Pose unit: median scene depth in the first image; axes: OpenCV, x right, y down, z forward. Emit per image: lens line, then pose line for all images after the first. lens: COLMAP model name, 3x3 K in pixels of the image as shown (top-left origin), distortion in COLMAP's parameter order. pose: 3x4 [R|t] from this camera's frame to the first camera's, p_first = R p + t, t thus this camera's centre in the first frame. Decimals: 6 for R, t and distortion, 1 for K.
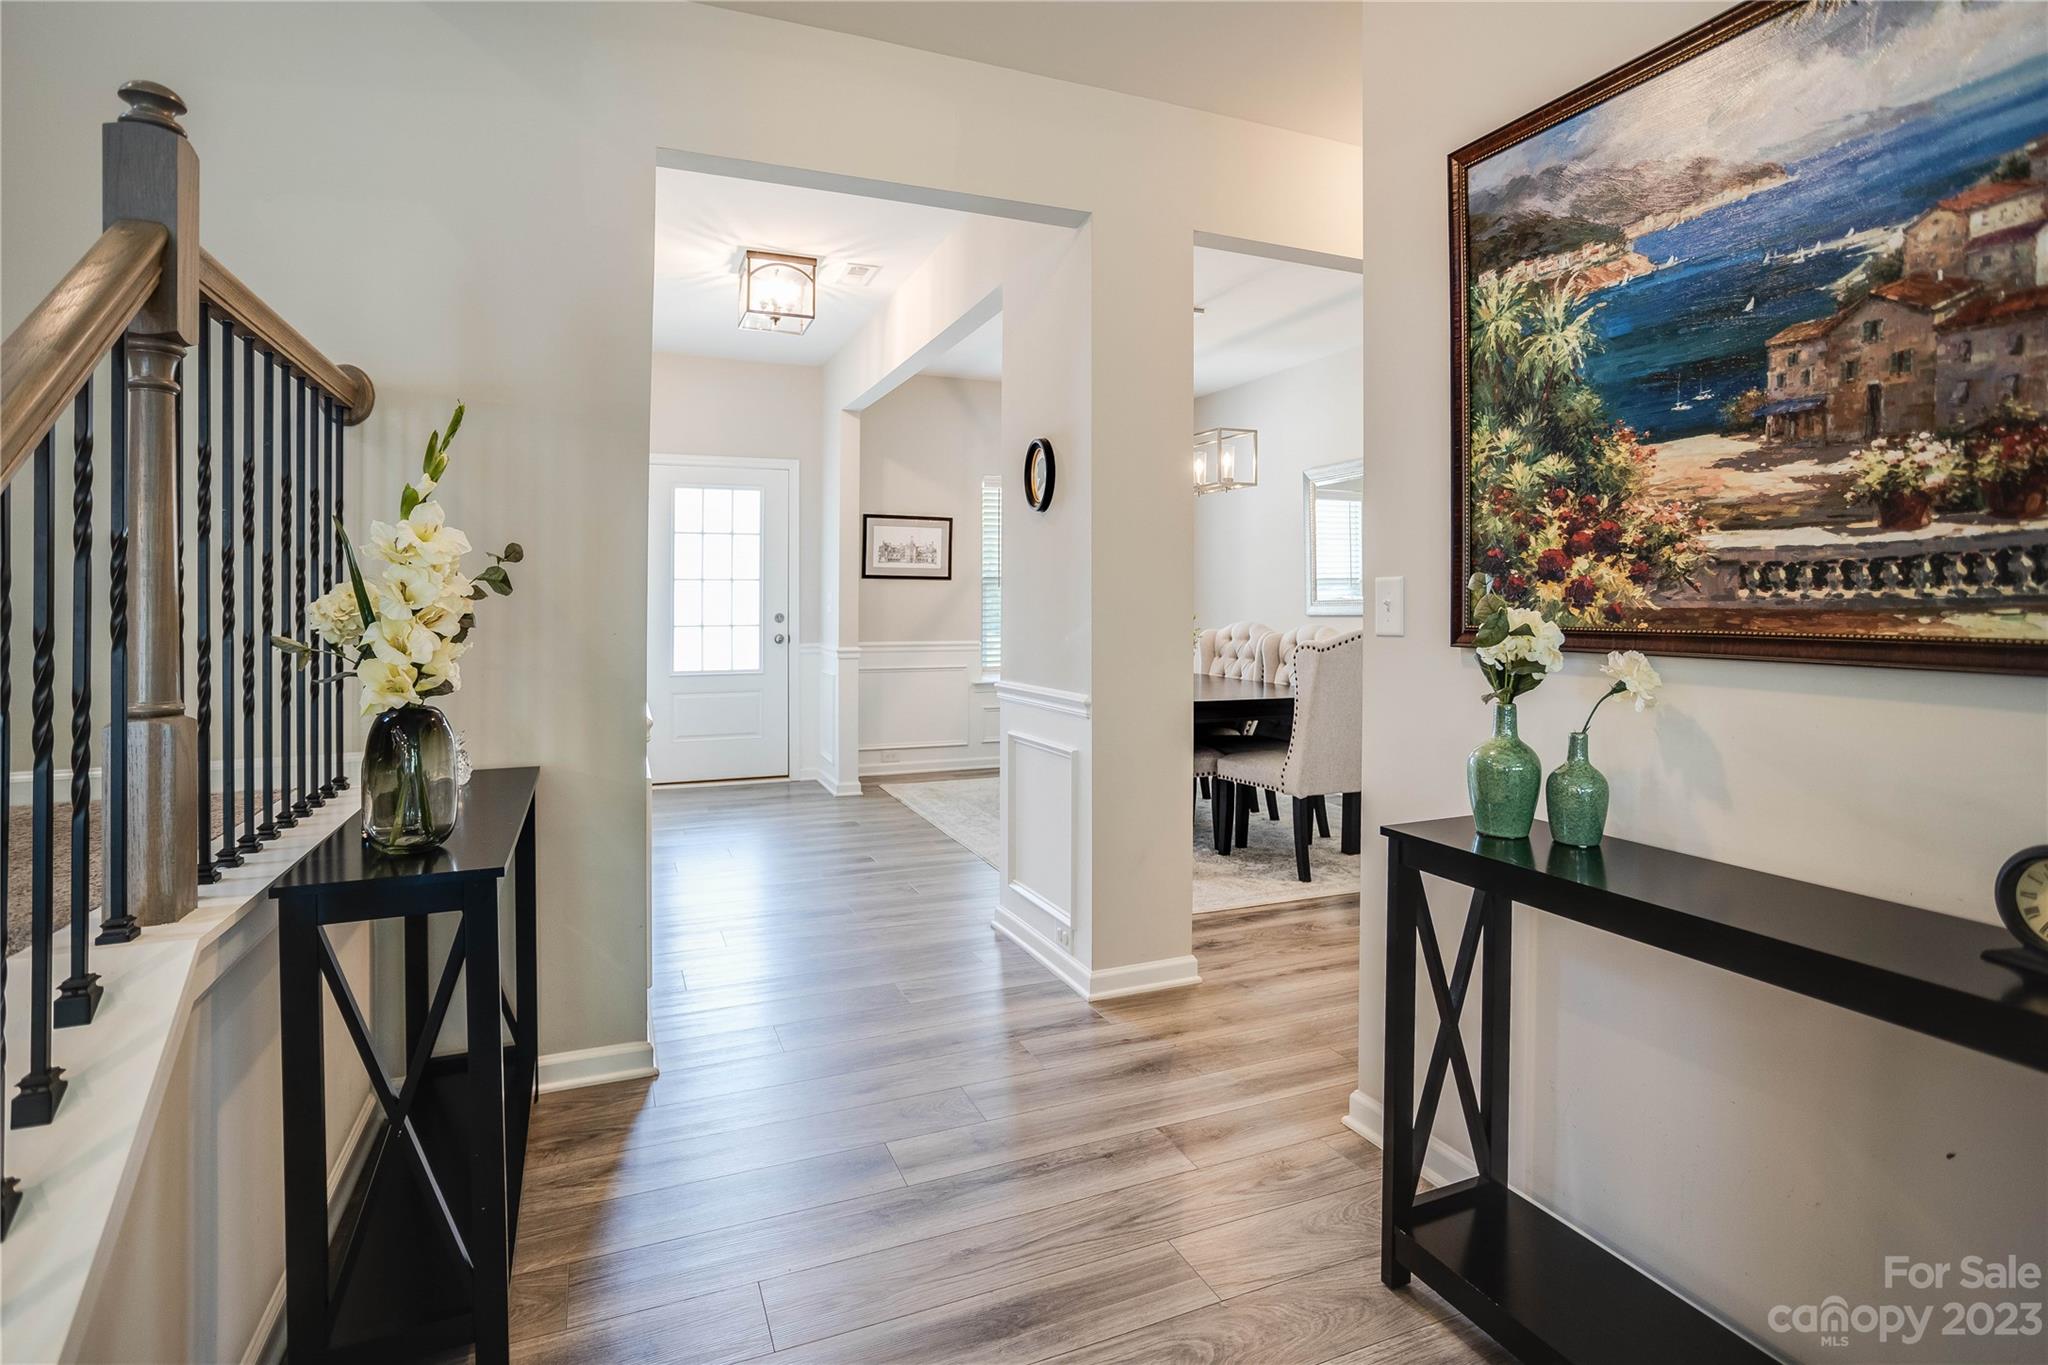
lens RADIAL K [[1005.5, 0, 1009.4], [0, 1005.5, 608.0], [0, 0, 1]] dist [-0.005251, -0.000409]
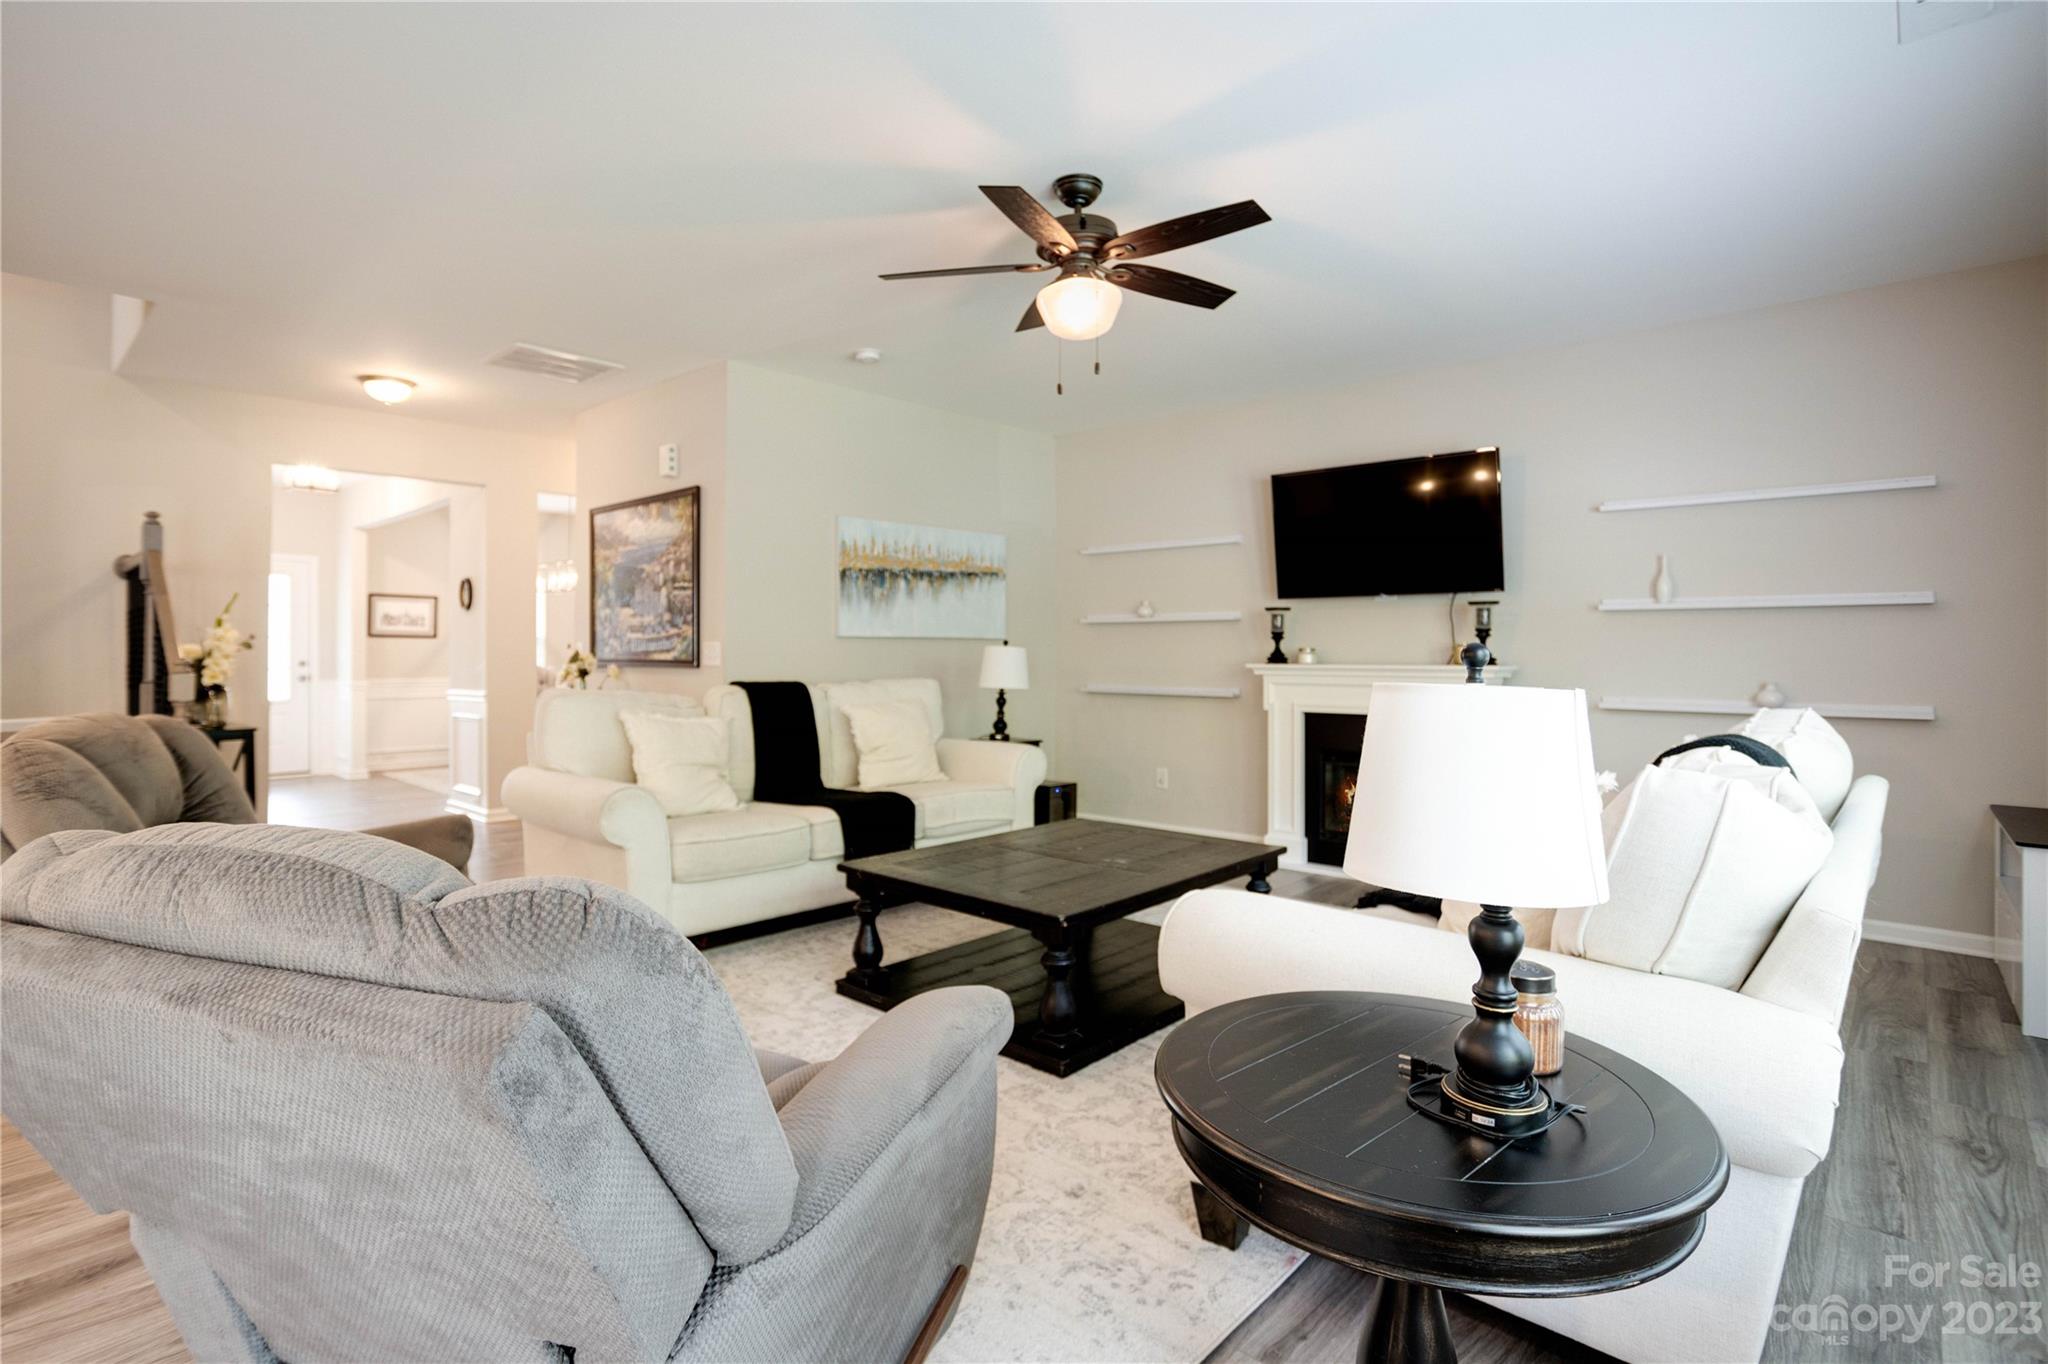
lens RADIAL K [[1005.5, 0, 1012.8], [0, 1005.5, 651.8], [0, 0, 1]] dist [-0.005251, -0.000409]
pose [[0.909002, -0.001645, 0.416789, 0.113175], [0.004425, 0.999974, -0.005706, 0.006722], [-0.416769, 0.007031, 0.908985, -0.834677]]
